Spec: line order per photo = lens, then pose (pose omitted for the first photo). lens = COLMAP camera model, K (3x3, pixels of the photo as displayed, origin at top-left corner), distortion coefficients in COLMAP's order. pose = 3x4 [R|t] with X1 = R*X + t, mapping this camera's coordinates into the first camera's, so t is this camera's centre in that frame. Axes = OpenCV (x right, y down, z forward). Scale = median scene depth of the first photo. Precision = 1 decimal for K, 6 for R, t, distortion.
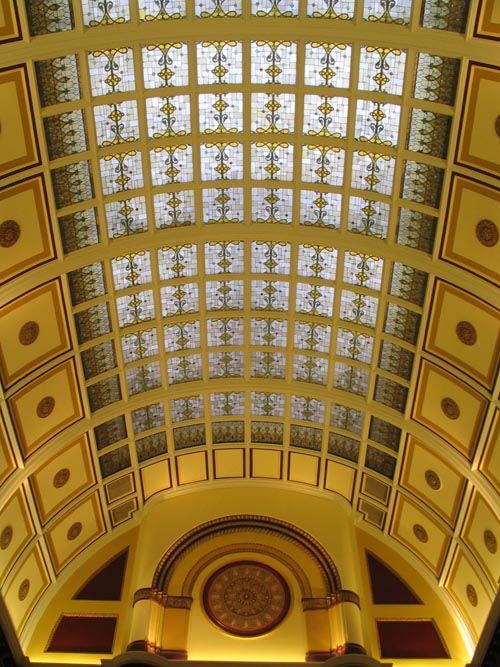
lens RADIAL K [[722.4, 0, 234.0], [0, 722.4, 336.6], [0, 0, 1]] dist [-0.200253, 0.255021]
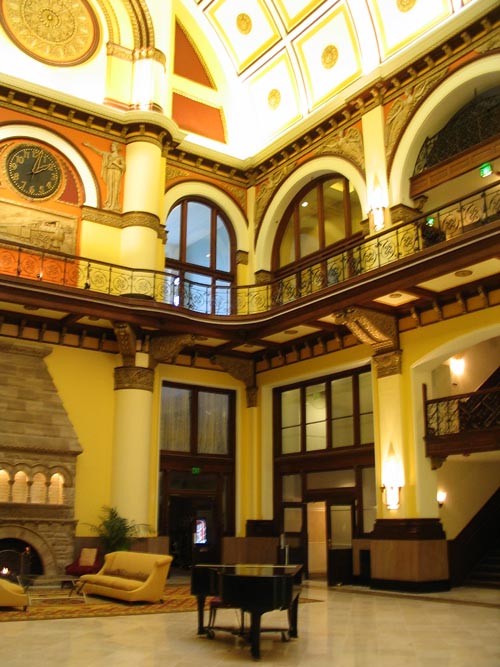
lens RADIAL K [[722.4, 0, 234.0], [0, 722.4, 336.6], [0, 0, 1]] dist [-0.200253, 0.255021]
pose [[0.820718, 0.134689, 0.555231, -0.205098], [-0.460916, 0.730344, 0.504137, 0.115234], [-0.337608, -0.669668, 0.661487, 0.094756]]
